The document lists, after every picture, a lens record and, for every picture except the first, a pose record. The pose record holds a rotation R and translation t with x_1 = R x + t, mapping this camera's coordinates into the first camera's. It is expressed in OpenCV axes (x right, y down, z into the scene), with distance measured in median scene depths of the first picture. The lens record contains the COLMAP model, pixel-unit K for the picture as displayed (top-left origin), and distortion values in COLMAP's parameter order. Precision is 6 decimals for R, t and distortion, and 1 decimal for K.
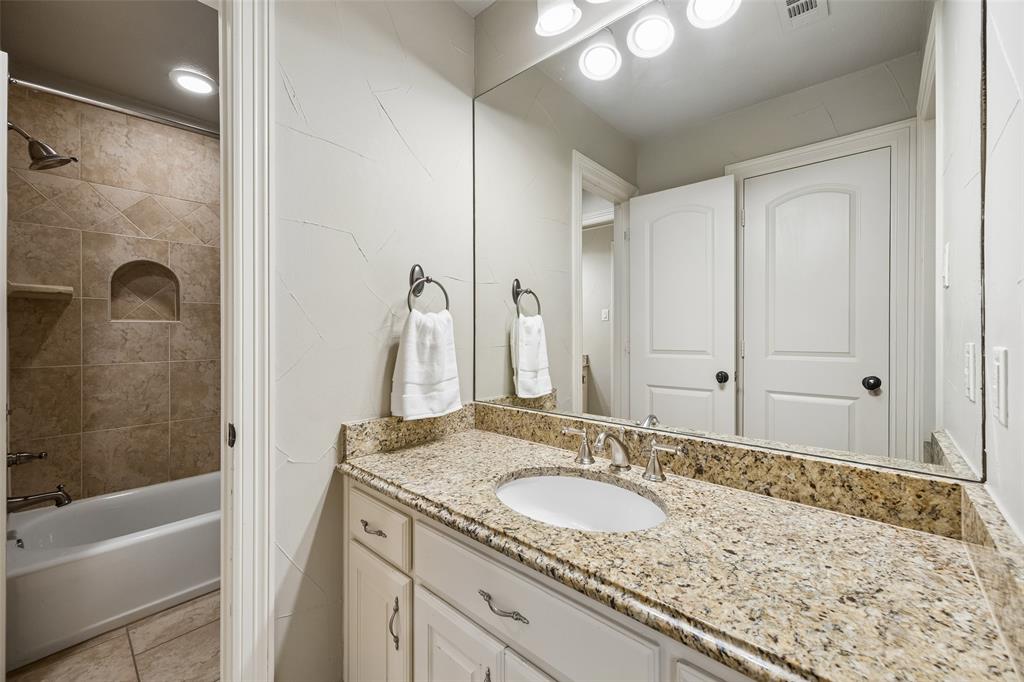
lens RADIAL K [[405.1, 0, 508.2], [0, 405.1, 334.9], [0, 0, 1]] dist [0.002548, -0.000068]
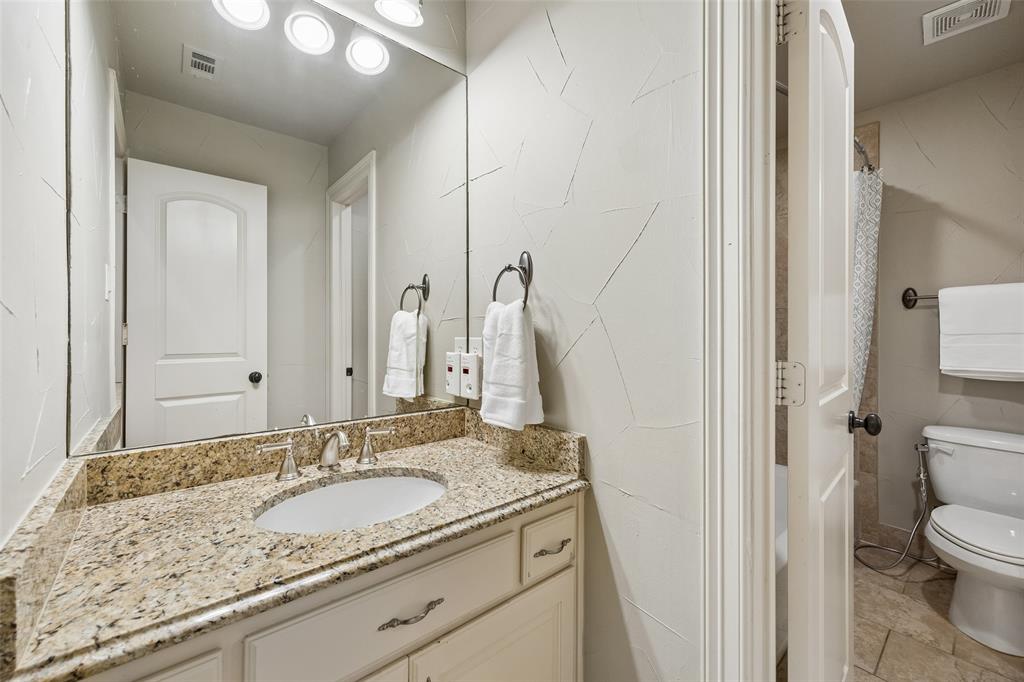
lens RADIAL K [[405.1, 0, 506.2], [0, 405.1, 335.5], [0, 0, 1]] dist [0.002548, -0.000068]
pose [[0.140417, -0.009025, 0.990051, -0.365916], [0.014980, 0.999863, 0.006990, 0.005074], [-0.989979, 0.013849, 0.140533, 0.254210]]
